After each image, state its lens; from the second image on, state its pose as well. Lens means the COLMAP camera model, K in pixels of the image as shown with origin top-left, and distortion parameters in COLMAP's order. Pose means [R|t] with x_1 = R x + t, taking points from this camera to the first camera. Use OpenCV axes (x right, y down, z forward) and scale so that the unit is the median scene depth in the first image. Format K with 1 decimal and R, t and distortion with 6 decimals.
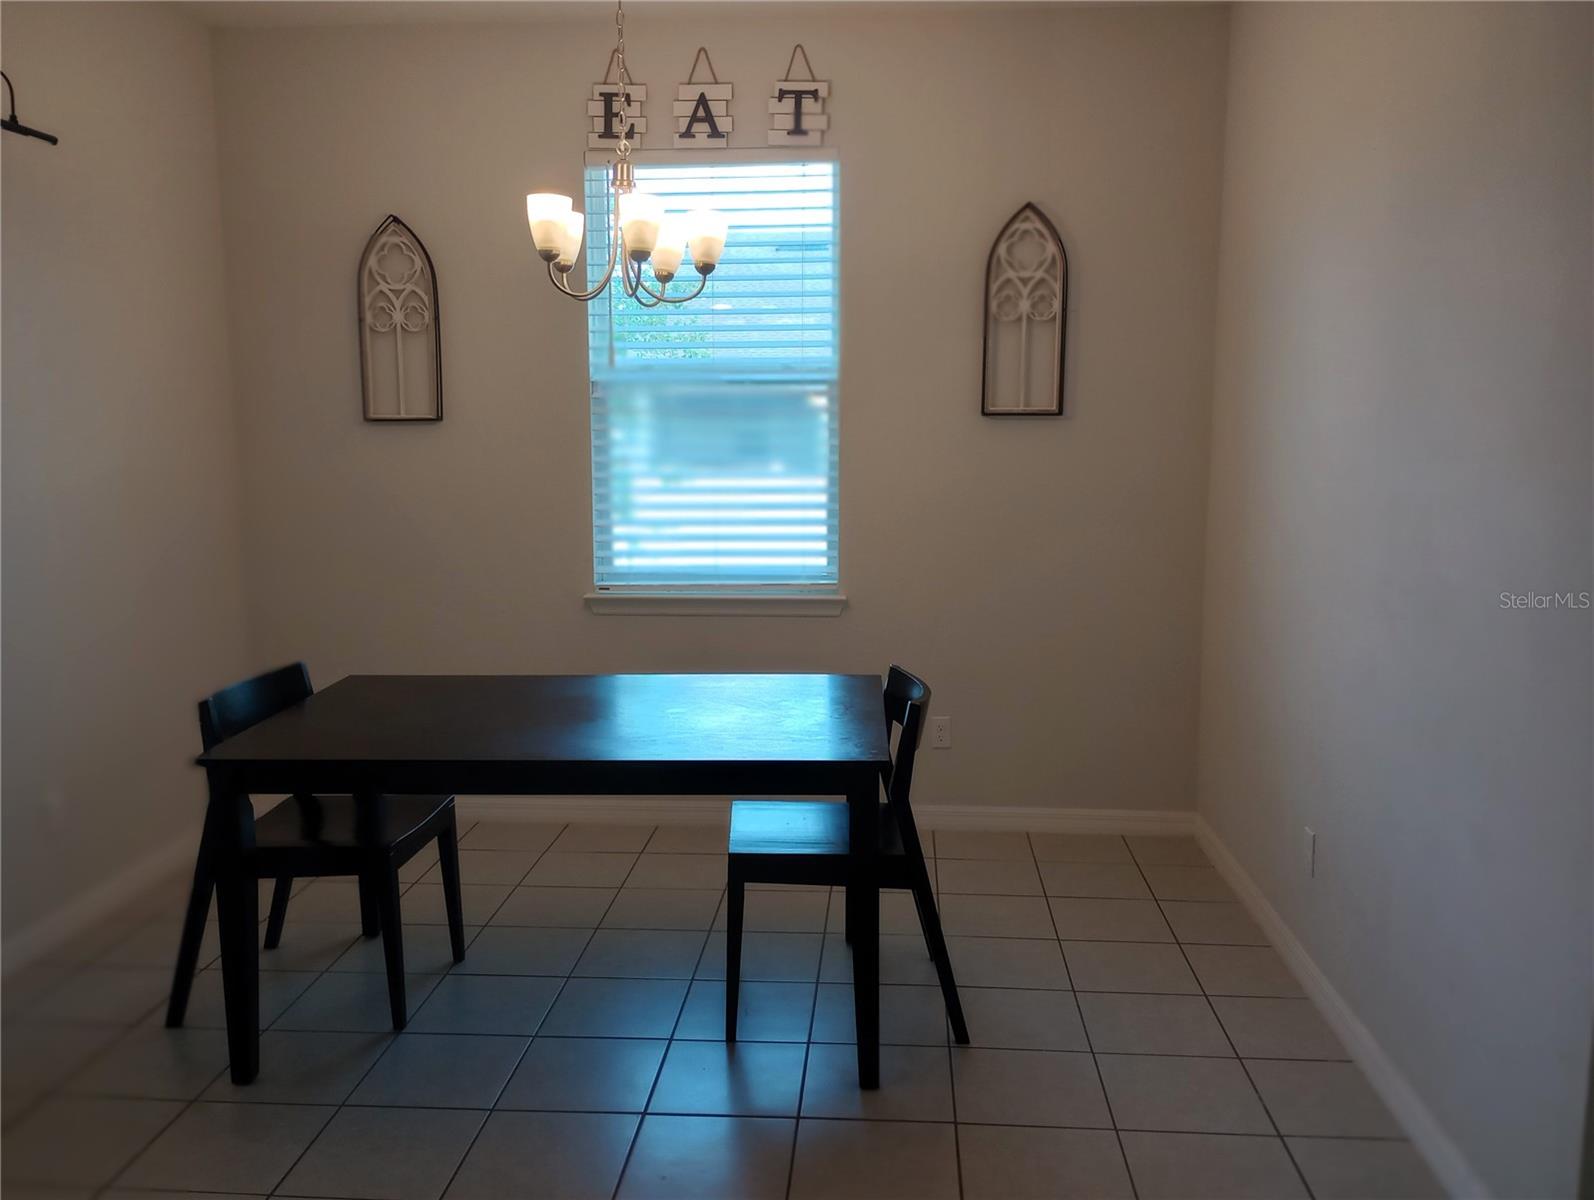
lens RADIAL K [[1305.6, 0, 791.4], [0, 1305.6, 601.9], [0, 0, 1]] dist [0.005108, 0.000642]
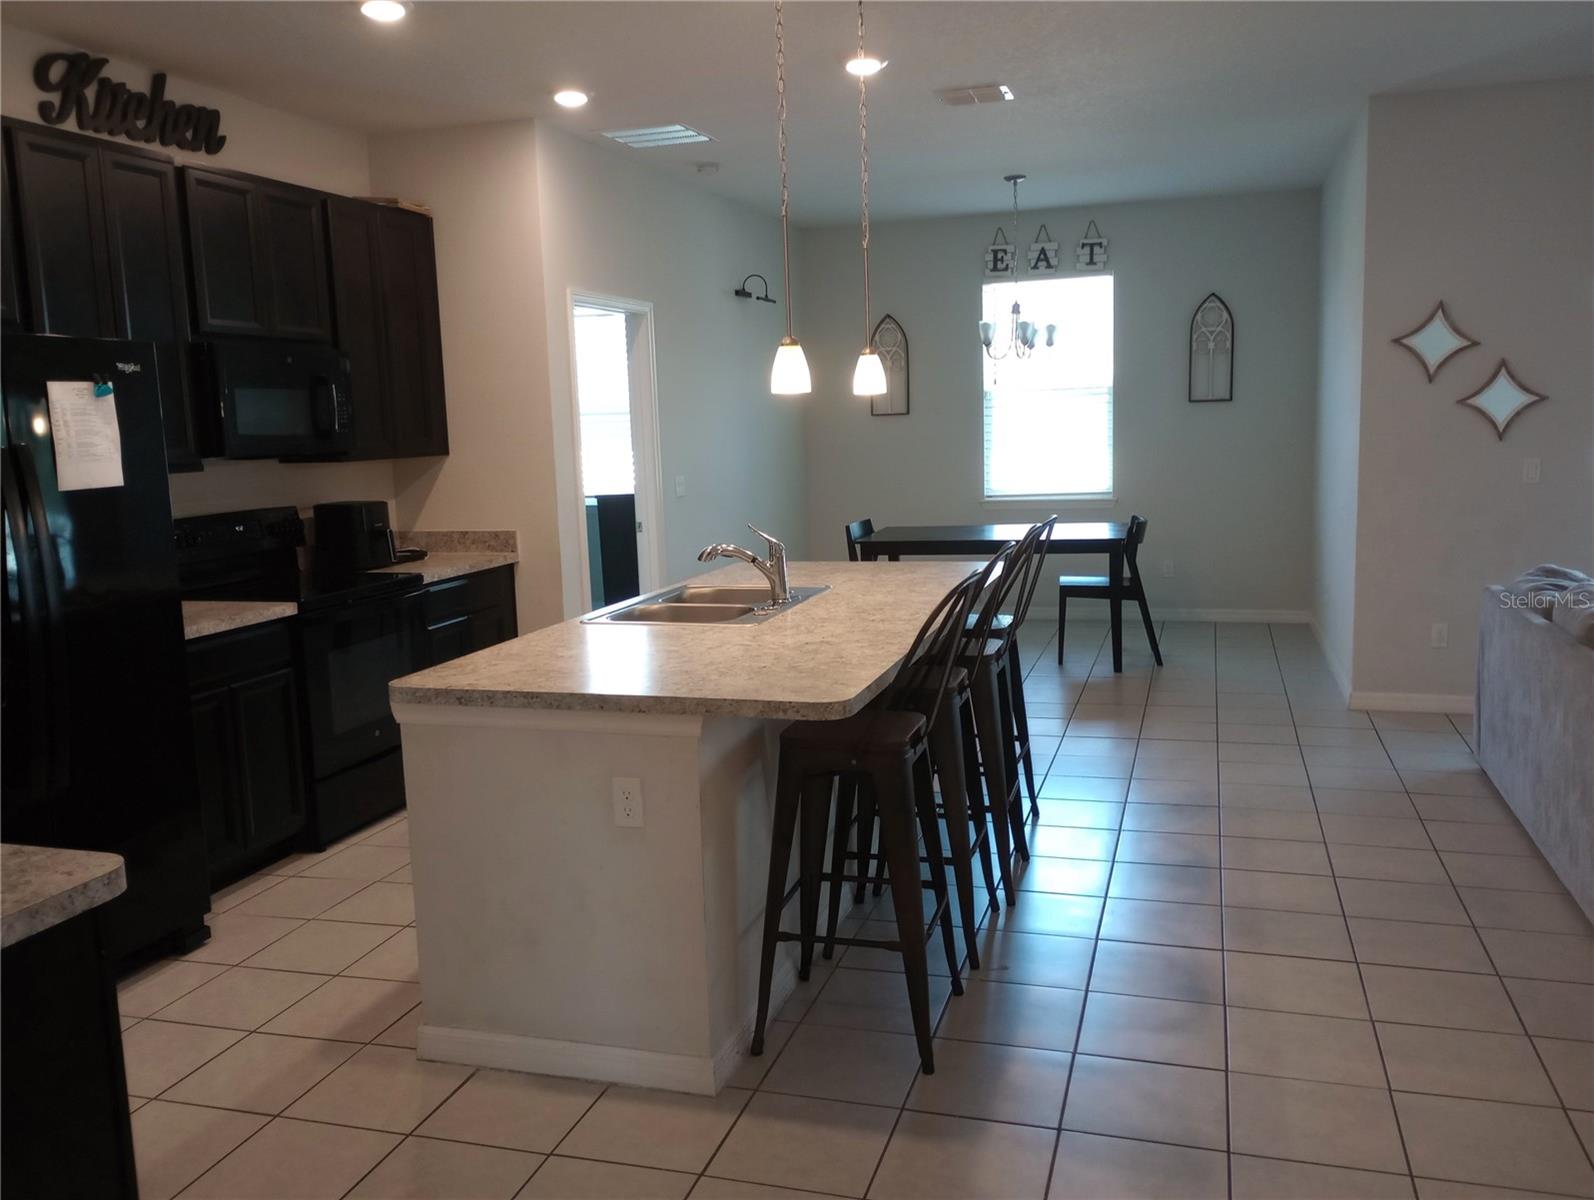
lens RADIAL K [[1314.5, 0, 802.2], [0, 1314.5, 592.9], [0, 0, 1]] dist [0.060883, -0.067820]
pose [[0.975902, -0.000106, -0.218210, 0.014137], [-0.001653, 0.999968, -0.007880, 0.159908], [0.218204, 0.008051, 0.975870, -1.060754]]
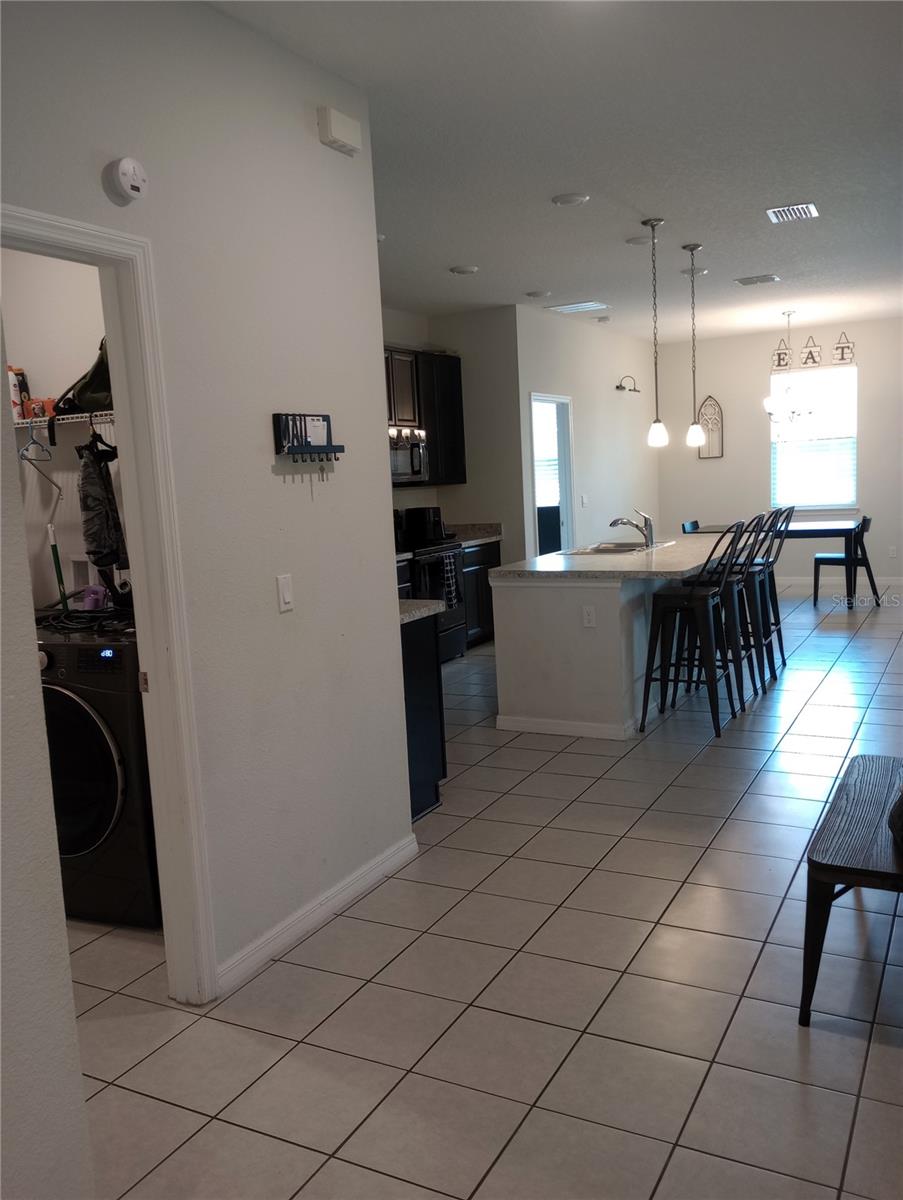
lens RADIAL K [[989.6, 0, 456.0], [0, 989.6, 602.9], [0, 0, 1]] dist [0.060883, -0.067820]
pose [[0.917578, 0.006976, -0.397494, 0.112238], [-0.008888, 0.999956, -0.002968, 0.246950], [0.397456, 0.006257, 0.917600, -1.593528]]
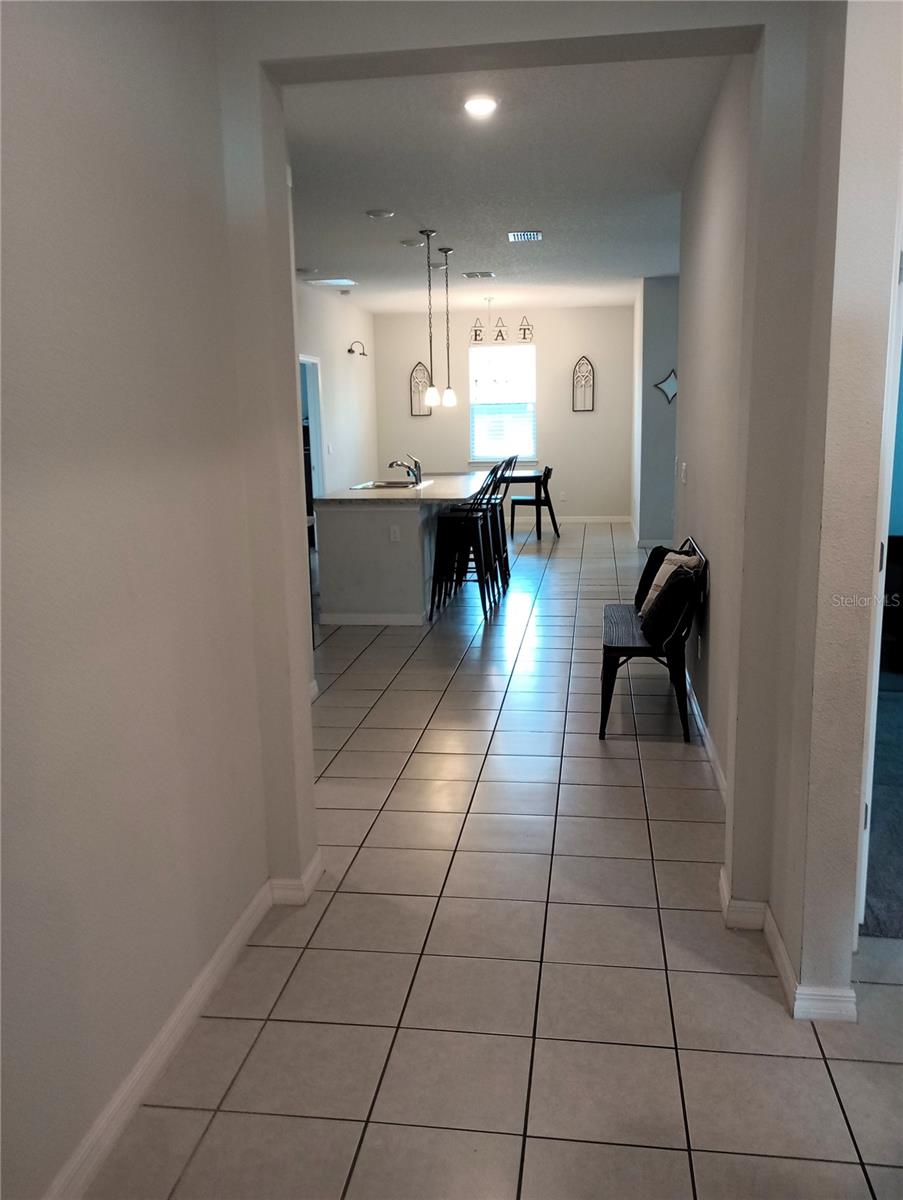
lens RADIAL K [[989.6, 0, 456.0], [0, 989.6, 602.9], [0, 0, 1]] dist [0.060883, -0.067820]
pose [[0.998058, -0.005161, -0.062071, -0.019055], [0.007781, 0.999085, 0.042044, 0.302749], [0.061797, -0.042446, 0.997186, -2.006347]]
